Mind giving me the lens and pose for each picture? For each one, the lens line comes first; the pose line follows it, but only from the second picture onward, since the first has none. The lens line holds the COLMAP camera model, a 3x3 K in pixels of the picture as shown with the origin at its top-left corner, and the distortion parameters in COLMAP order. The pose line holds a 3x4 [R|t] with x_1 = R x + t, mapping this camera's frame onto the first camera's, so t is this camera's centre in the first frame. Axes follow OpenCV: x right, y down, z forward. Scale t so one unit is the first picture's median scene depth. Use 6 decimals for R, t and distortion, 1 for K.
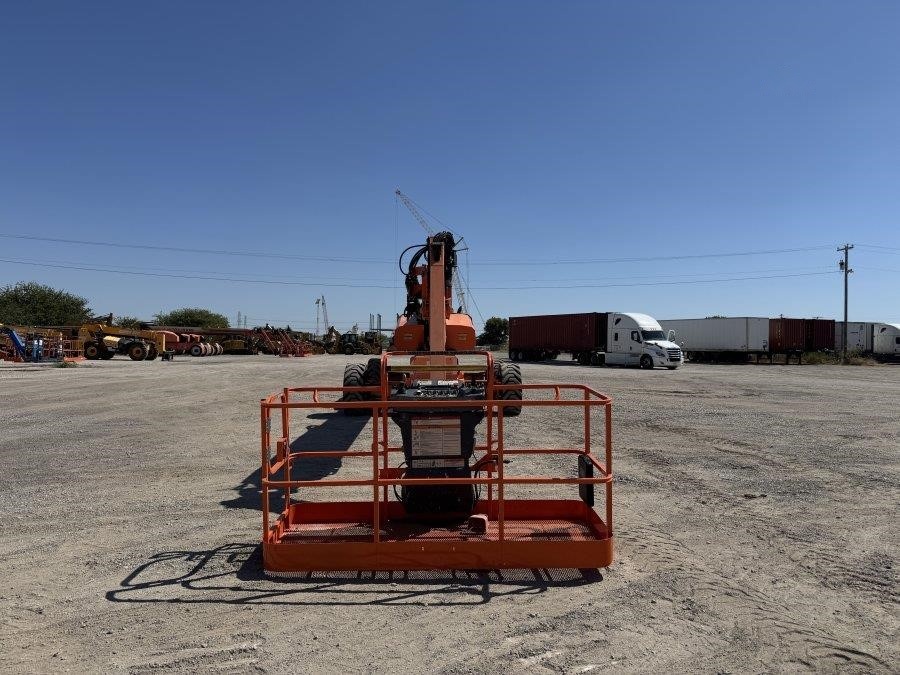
lens RADIAL K [[643.2, 0, 450.0], [0, 643.2, 337.5], [0, 0, 1]] dist [0.058727, -0.068452]
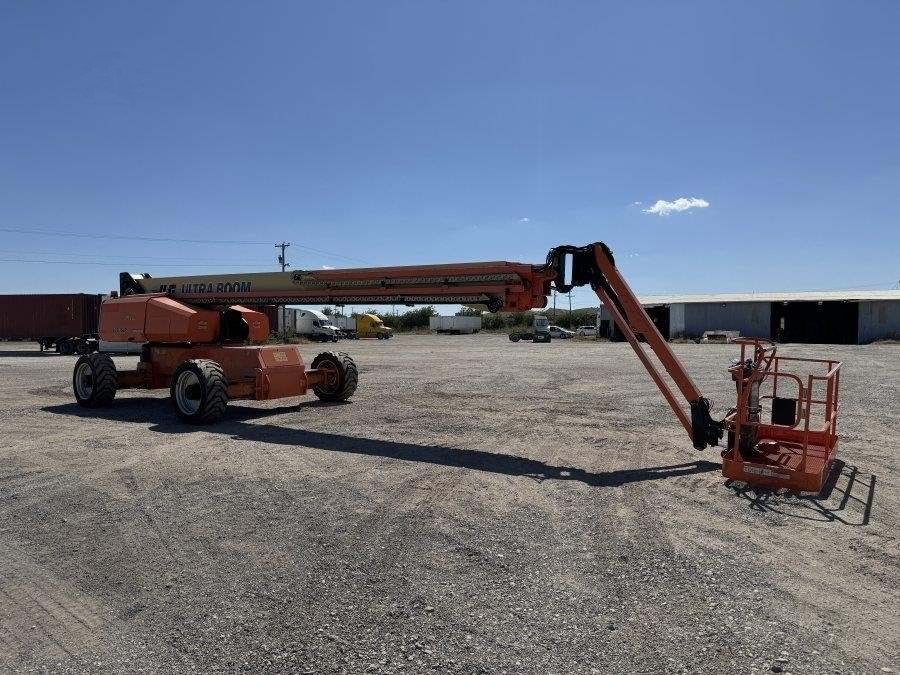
lens RADIAL K [[643.2, 0, 450.0], [0, 643.2, 337.5], [0, 0, 1]] dist [0.058727, -0.068452]
pose [[0.569406, -0.025115, 0.821673, -0.239568], [0.002770, 0.999586, 0.028633, -0.003775], [-0.822052, -0.014028, 0.569240, 0.105380]]
